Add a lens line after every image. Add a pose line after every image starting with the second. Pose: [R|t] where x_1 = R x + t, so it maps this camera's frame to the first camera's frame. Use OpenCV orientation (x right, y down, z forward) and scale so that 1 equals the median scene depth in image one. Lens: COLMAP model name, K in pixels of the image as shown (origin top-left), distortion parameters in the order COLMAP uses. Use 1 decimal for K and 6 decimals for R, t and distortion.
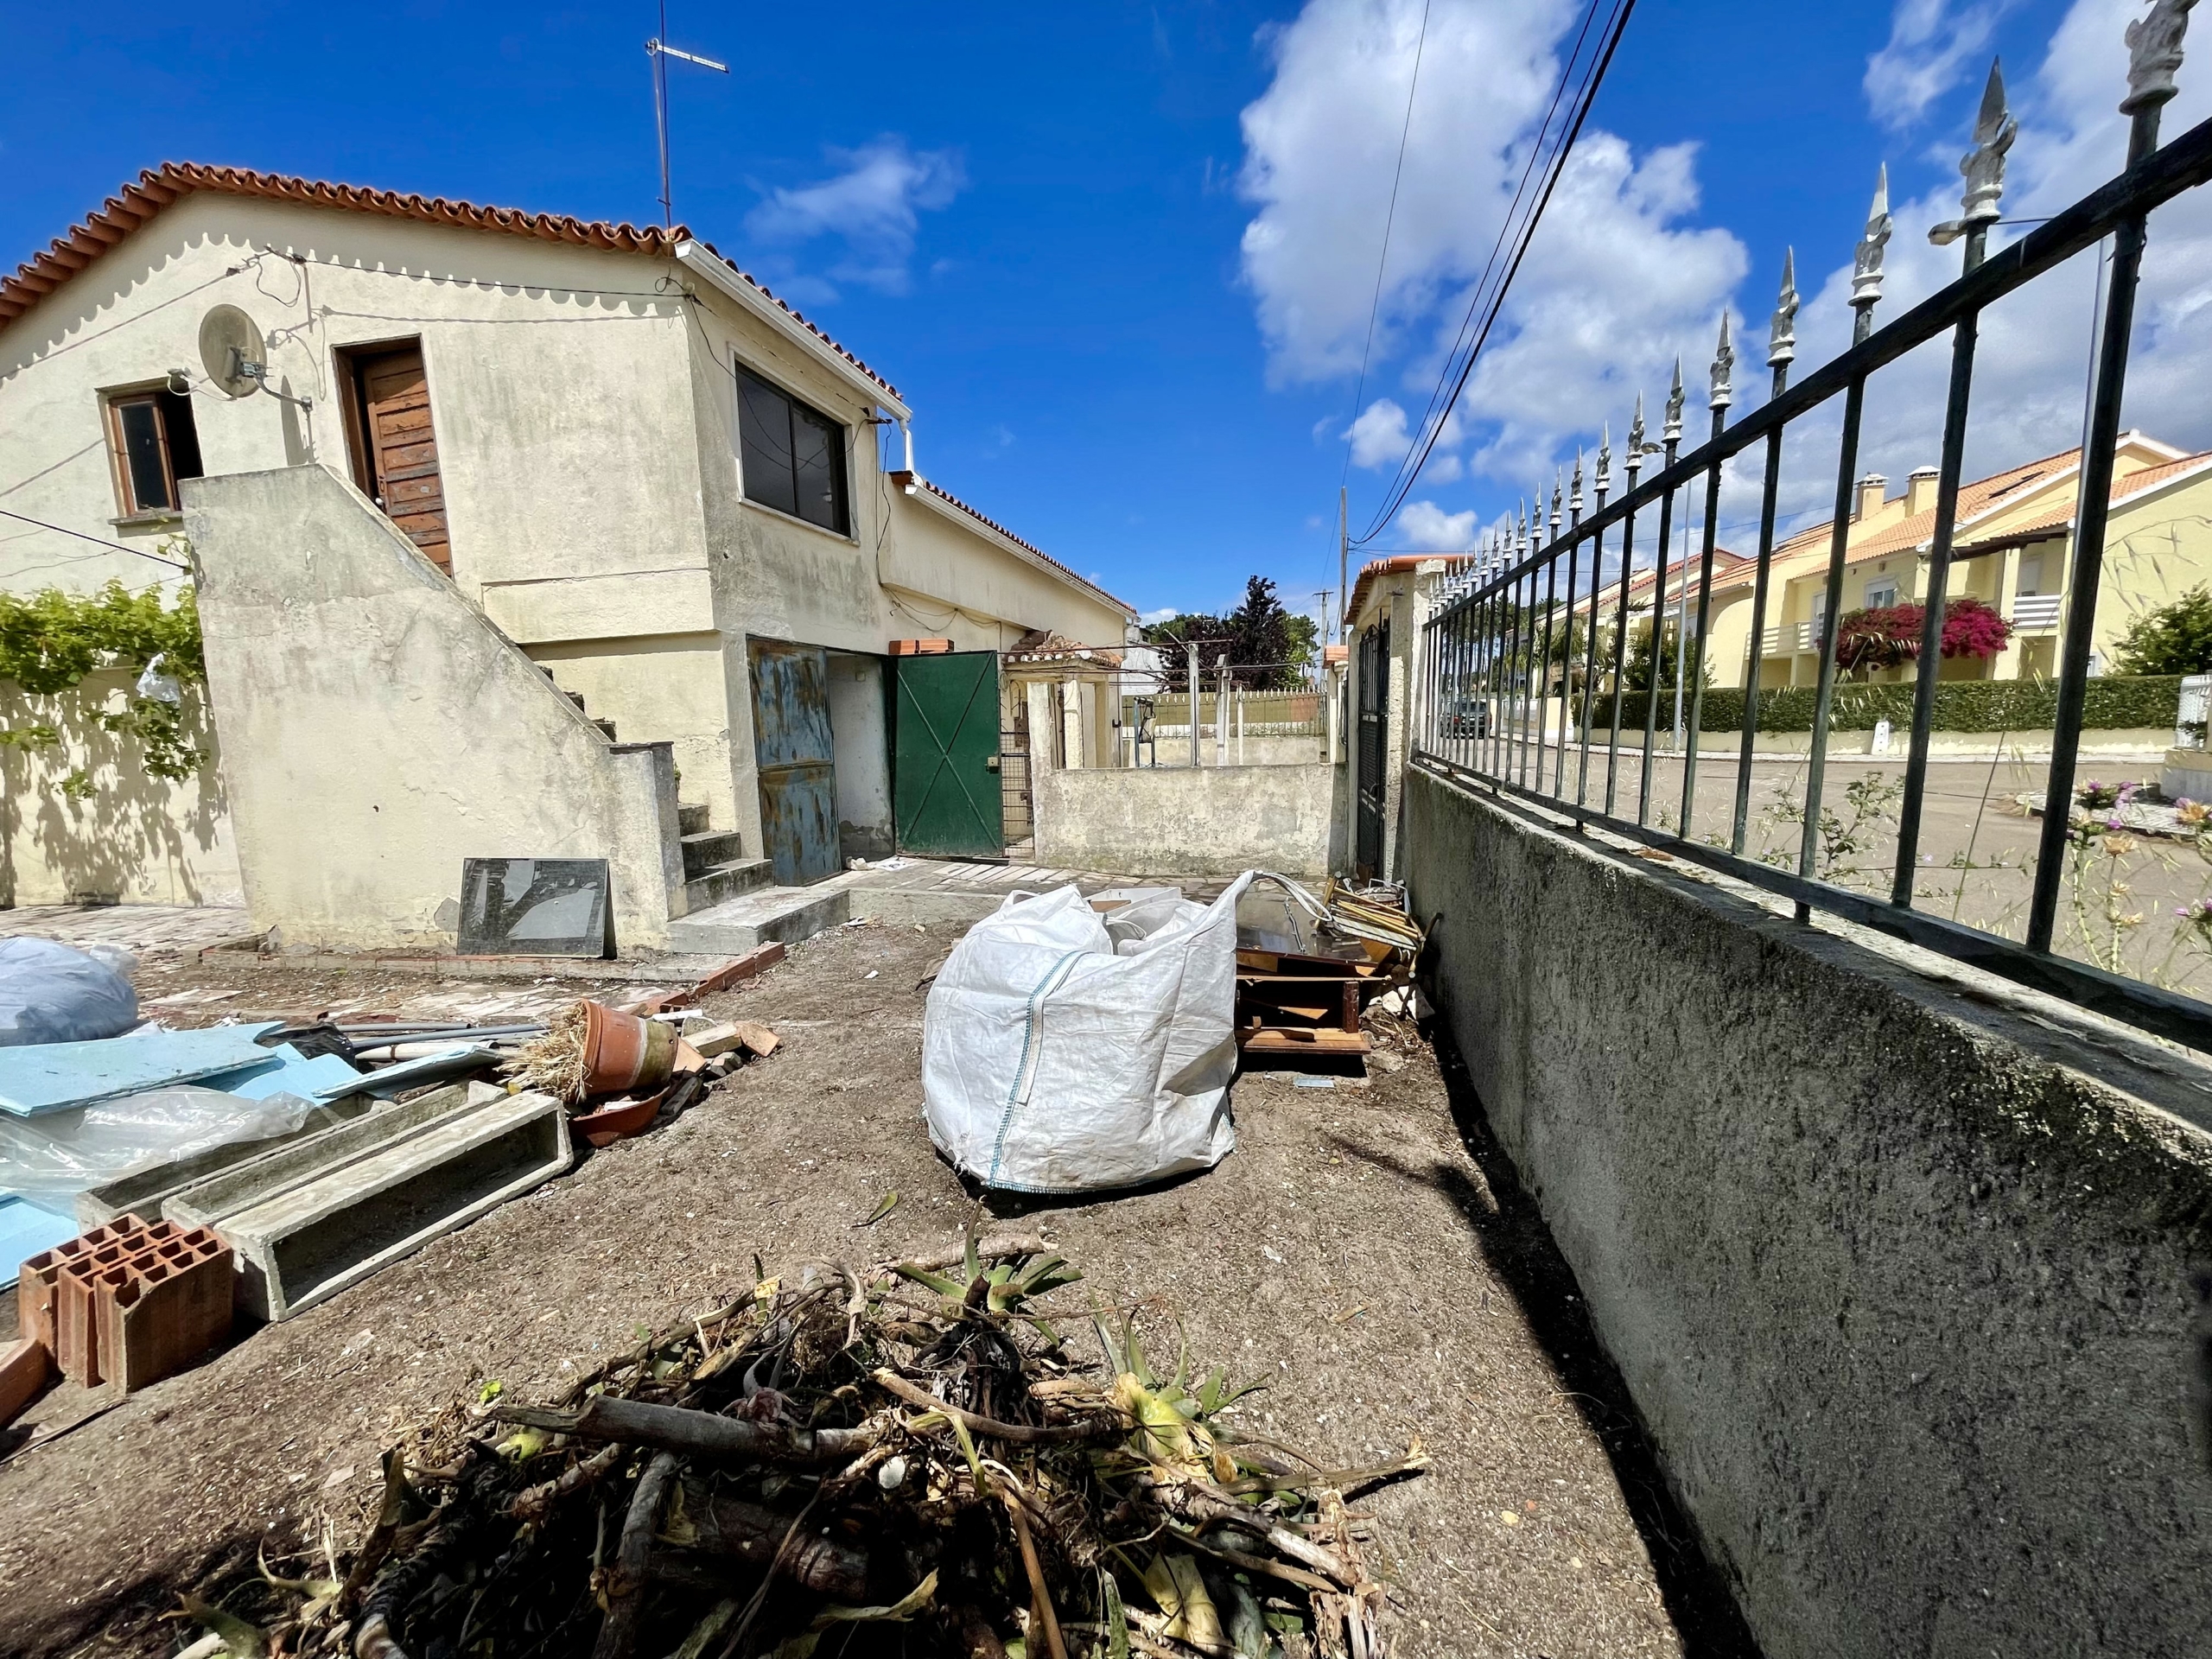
lens RADIAL K [[907.8, 0, 1088.2], [0, 907.8, 841.2], [0, 0, 1]] dist [0.008696, 0.000455]
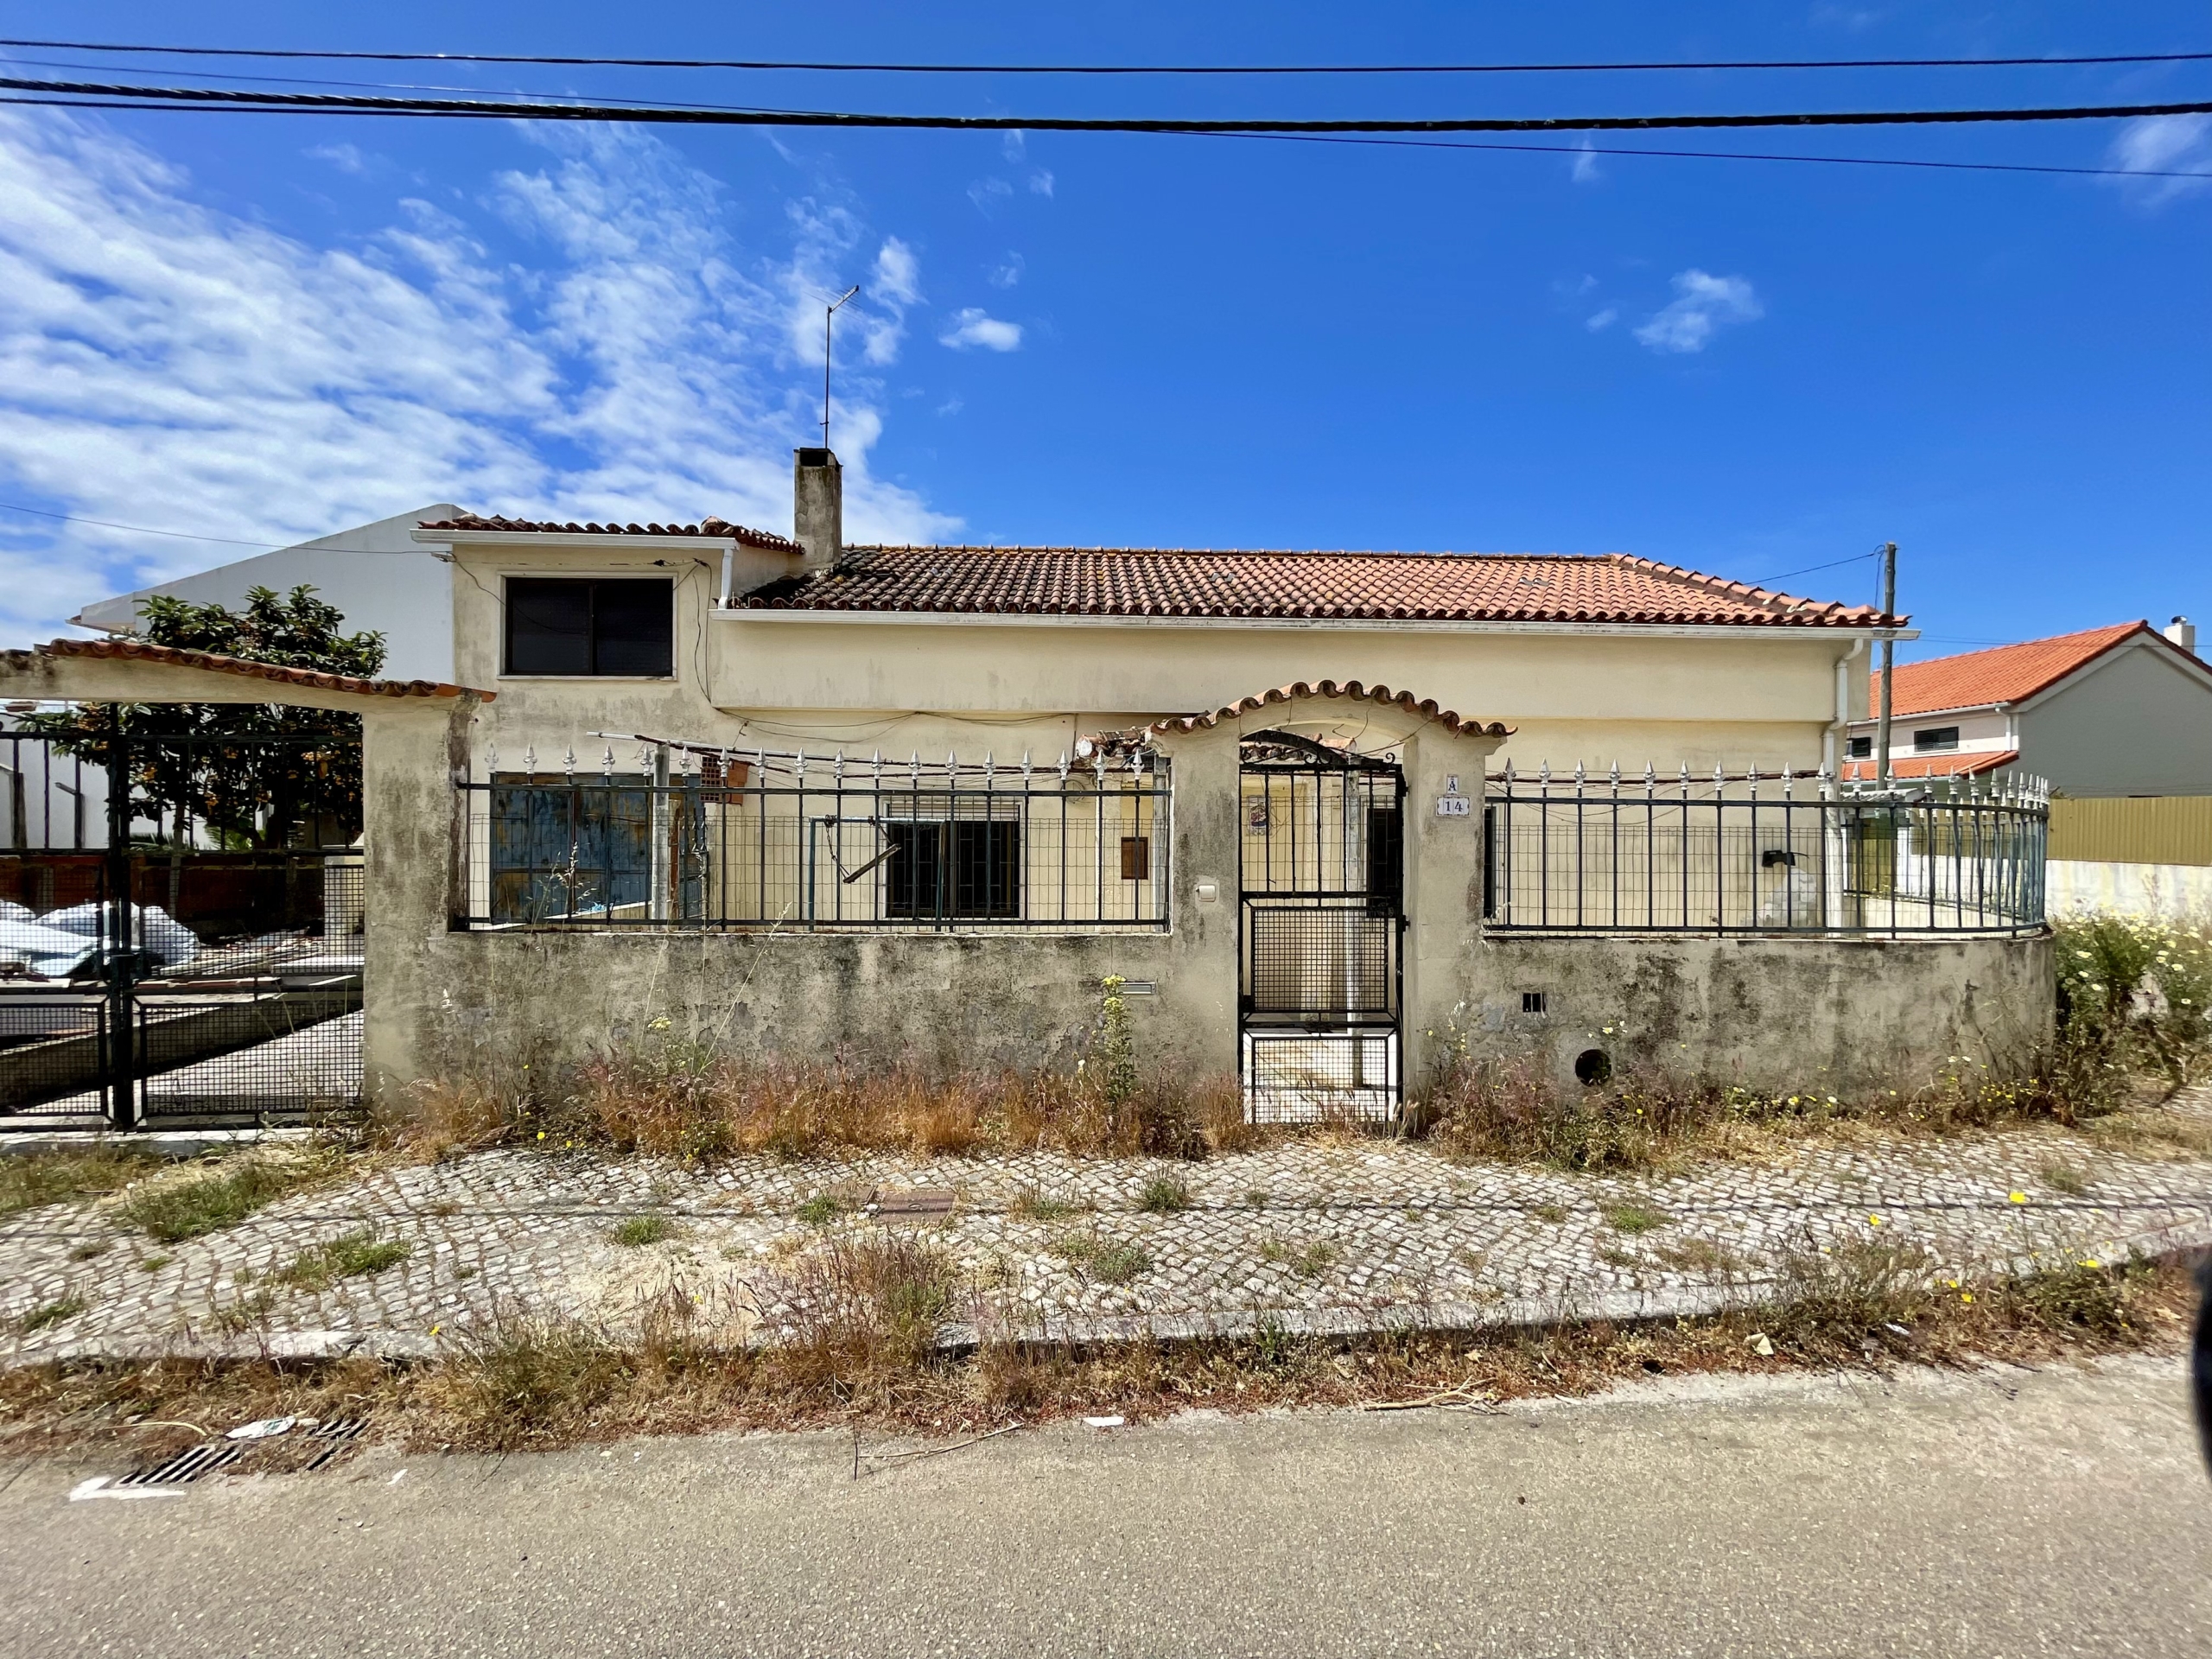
lens RADIAL K [[907.8, 0, 1088.2], [0, 907.8, 841.2], [0, 0, 1]] dist [0.008696, 0.000455]
pose [[0.242060, 0.038280, -0.969506, 0.952051], [-0.146727, 0.989174, 0.002423, -0.209096], [0.959103, 0.141666, 0.245056, 1.245139]]
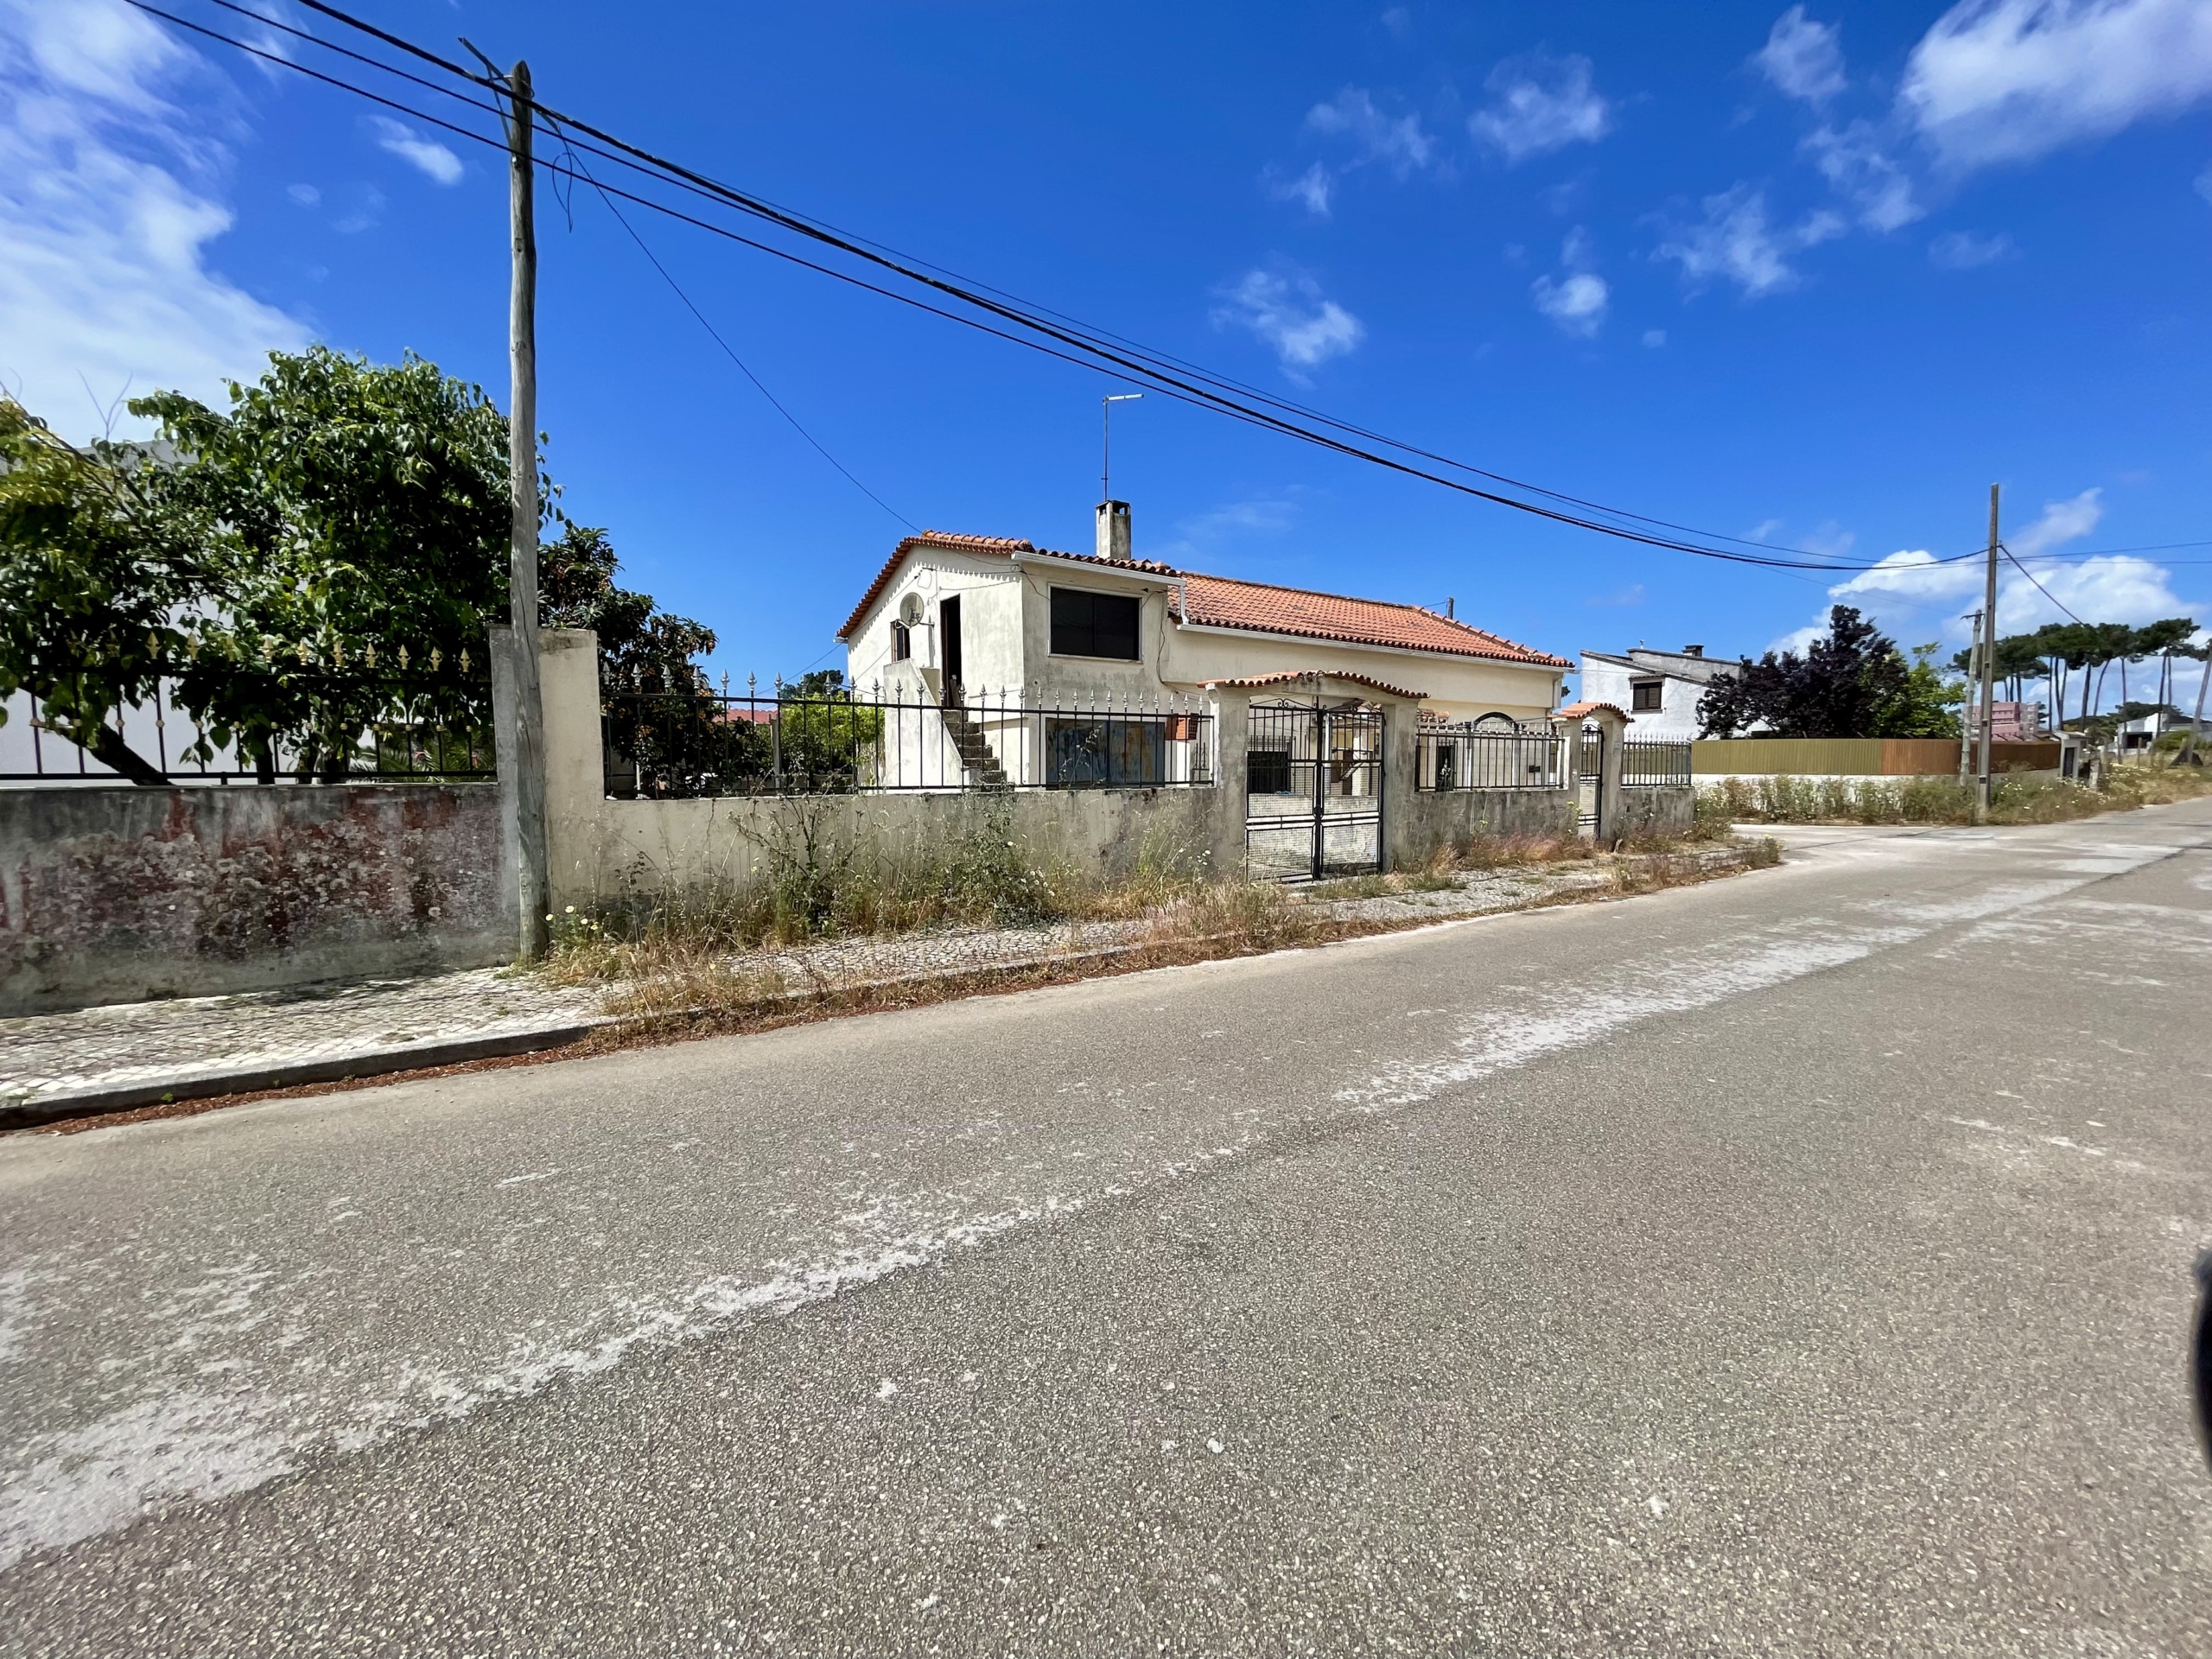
lens RADIAL K [[893.1, 0, 1098.9], [0, 893.1, 836.2], [0, 0, 1]] dist [0.002688, 0.000334]
pose [[0.719974, 0.072711, -0.690181, 0.915971], [-0.108789, 0.994026, -0.008763, 0.035719], [0.685421, 0.081393, 0.723583, -0.290775]]
